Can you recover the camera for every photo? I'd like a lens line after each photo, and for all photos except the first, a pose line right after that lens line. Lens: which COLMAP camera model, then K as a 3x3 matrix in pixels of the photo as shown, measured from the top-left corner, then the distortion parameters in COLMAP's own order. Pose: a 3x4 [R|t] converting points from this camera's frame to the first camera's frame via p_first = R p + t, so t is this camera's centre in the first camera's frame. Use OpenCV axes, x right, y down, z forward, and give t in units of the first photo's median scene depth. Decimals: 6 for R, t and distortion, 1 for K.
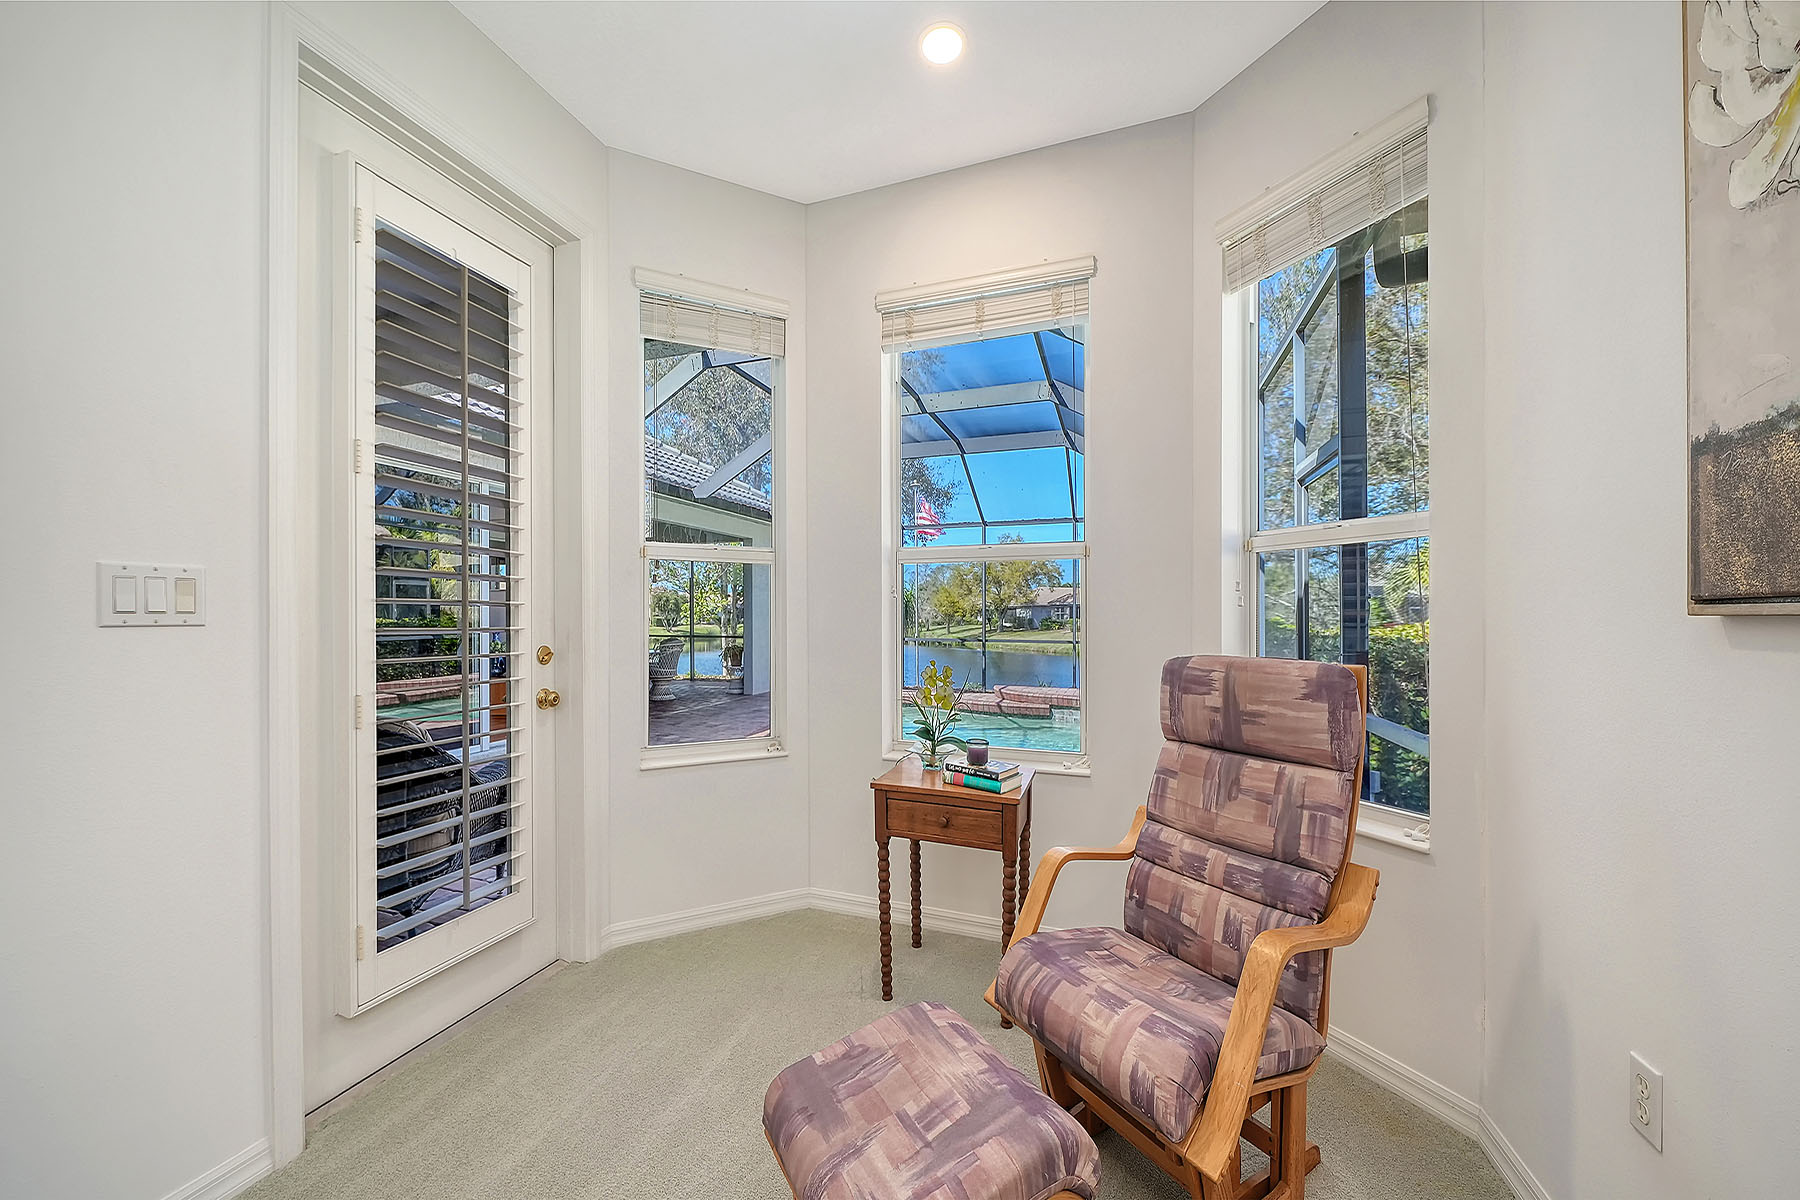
lens RADIAL K [[624.0, 0, 901.9], [0, 624.0, 617.1], [0, 0, 1]] dist [-0.008772, 0.000010]
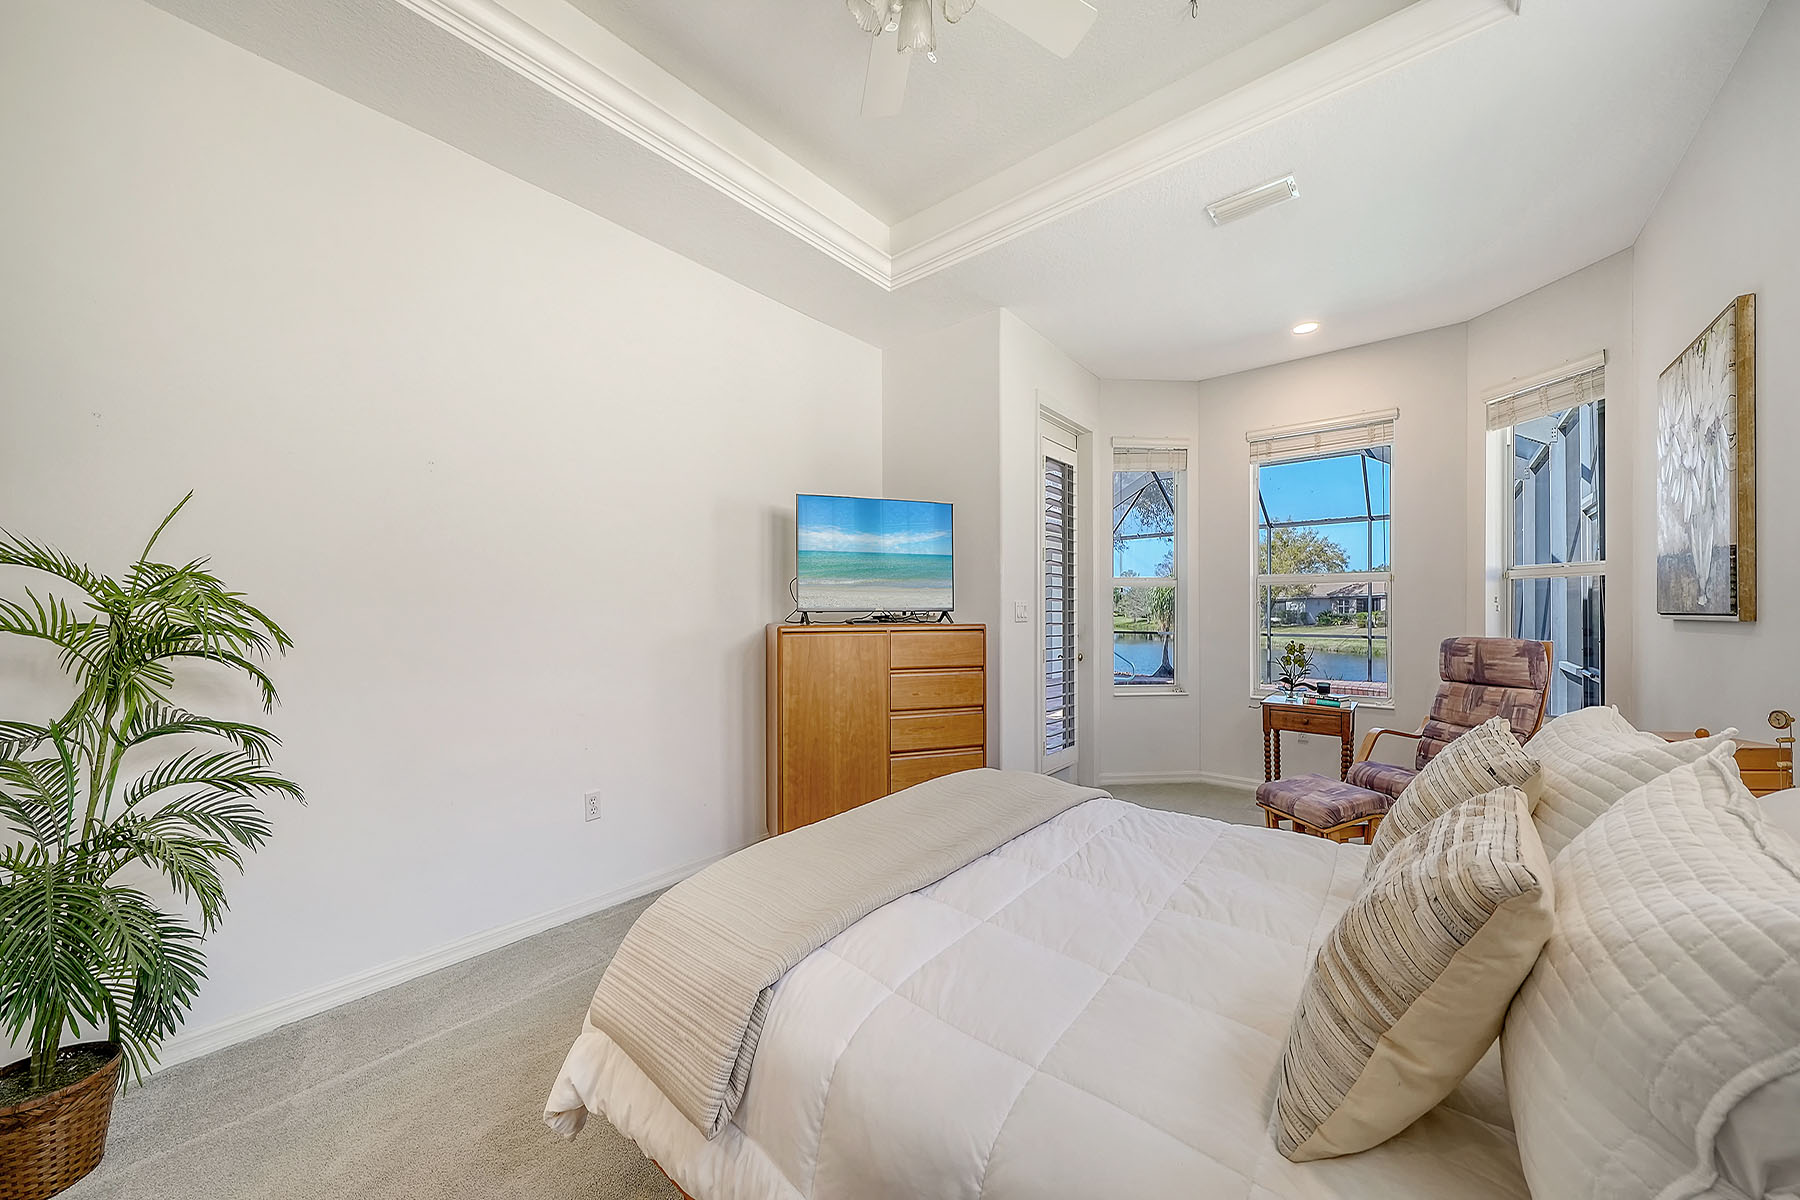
lens RADIAL K [[624.0, 0, 904.3], [0, 624.0, 617.6], [0, 0, 1]] dist [-0.008772, 0.000010]
pose [[0.933901, -0.001463, -0.357528, -0.406869], [0.004766, 0.999954, 0.008358, -0.021903], [0.357499, -0.009510, 0.933865, -1.263035]]
